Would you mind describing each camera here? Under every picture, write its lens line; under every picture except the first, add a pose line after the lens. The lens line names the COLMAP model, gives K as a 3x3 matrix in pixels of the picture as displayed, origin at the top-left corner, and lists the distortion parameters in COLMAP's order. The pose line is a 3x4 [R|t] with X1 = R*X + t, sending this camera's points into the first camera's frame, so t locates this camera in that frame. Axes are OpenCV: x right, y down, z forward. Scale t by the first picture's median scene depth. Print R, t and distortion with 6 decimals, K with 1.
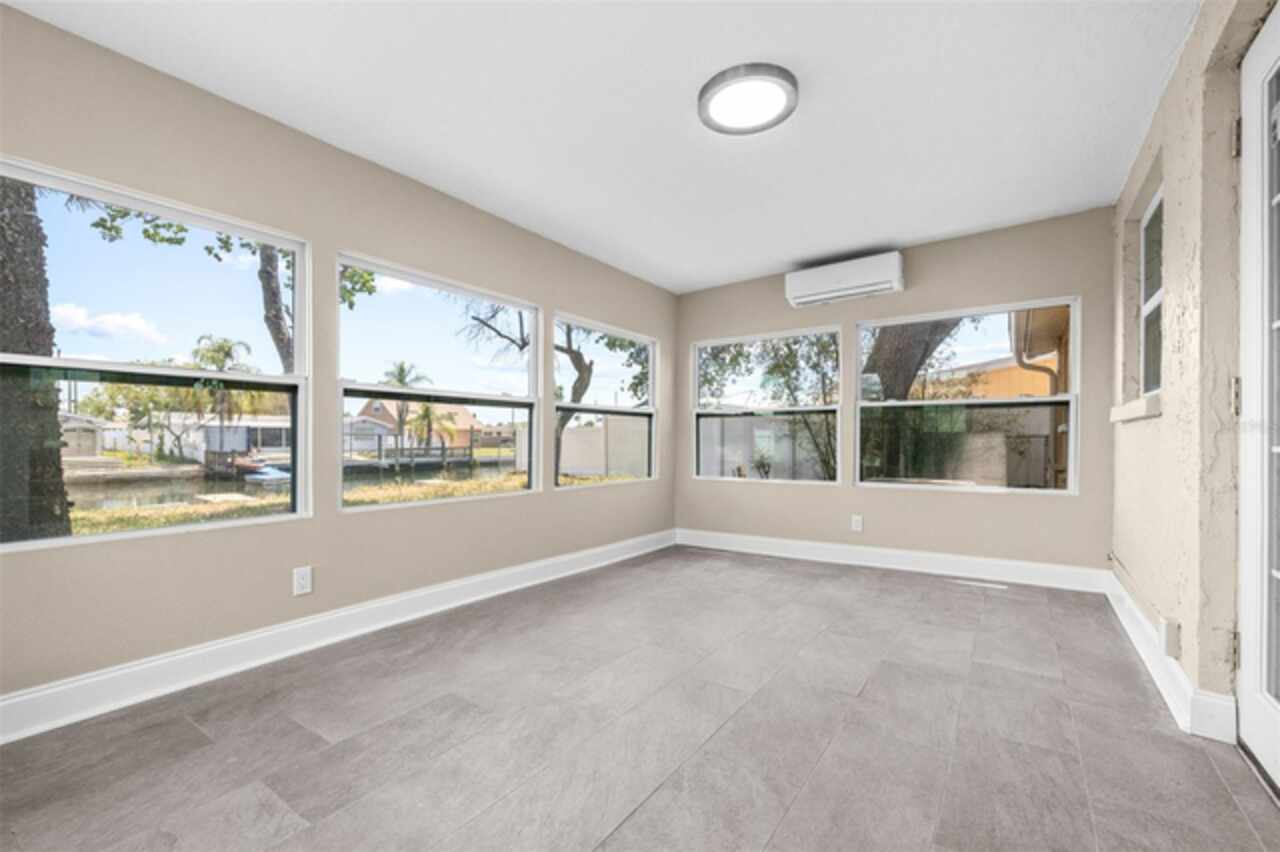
lens RADIAL K [[547.1, 0, 621.6], [0, 547.1, 448.4], [0, 0, 1]] dist [0.001236, -0.000451]
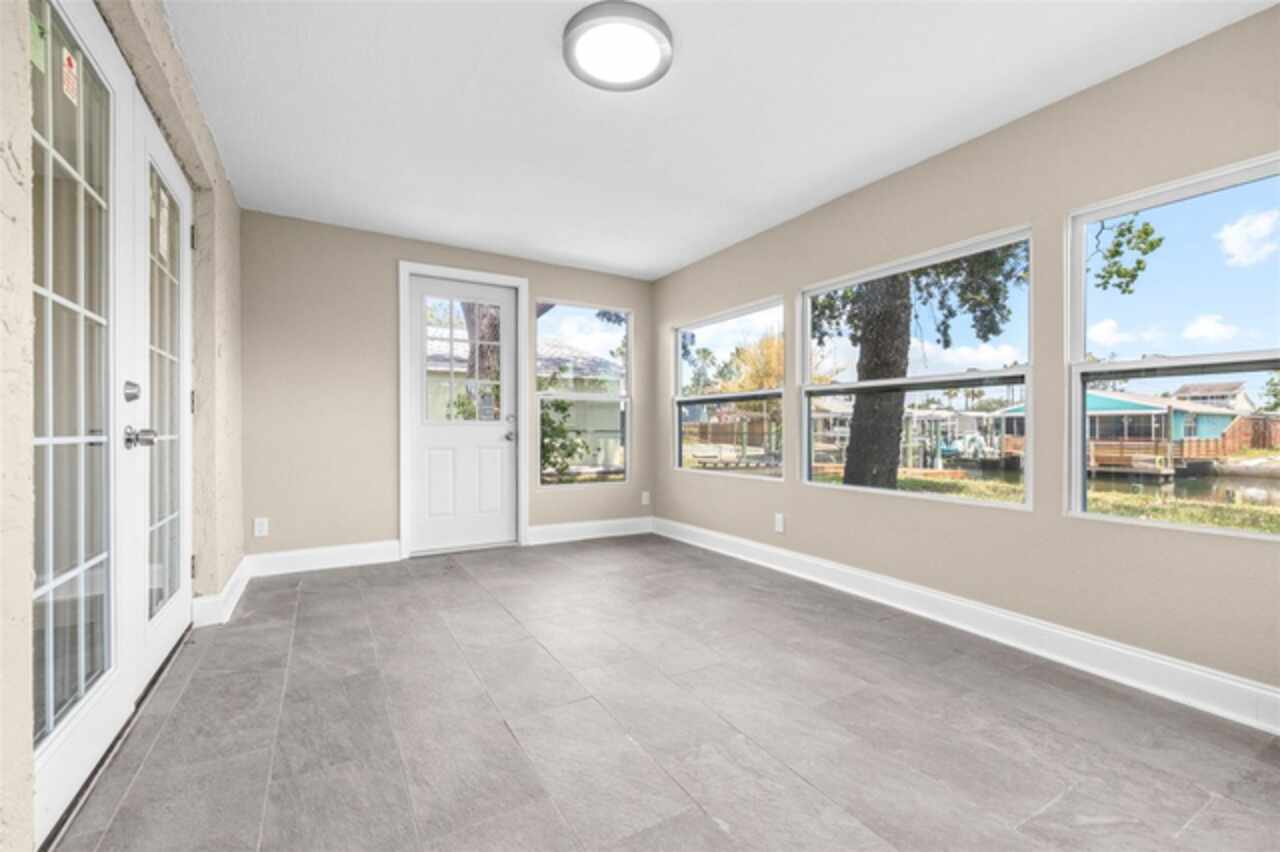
lens RADIAL K [[547.1, 0, 640.0], [0, 547.1, 425.7], [0, 0, 1]] dist [0.001236, -0.000451]
pose [[-0.407608, -0.008645, -0.913116, 0.909533], [-0.017425, 0.999847, -0.001688, -0.013297], [0.912991, 0.015223, -0.407696, 1.229620]]
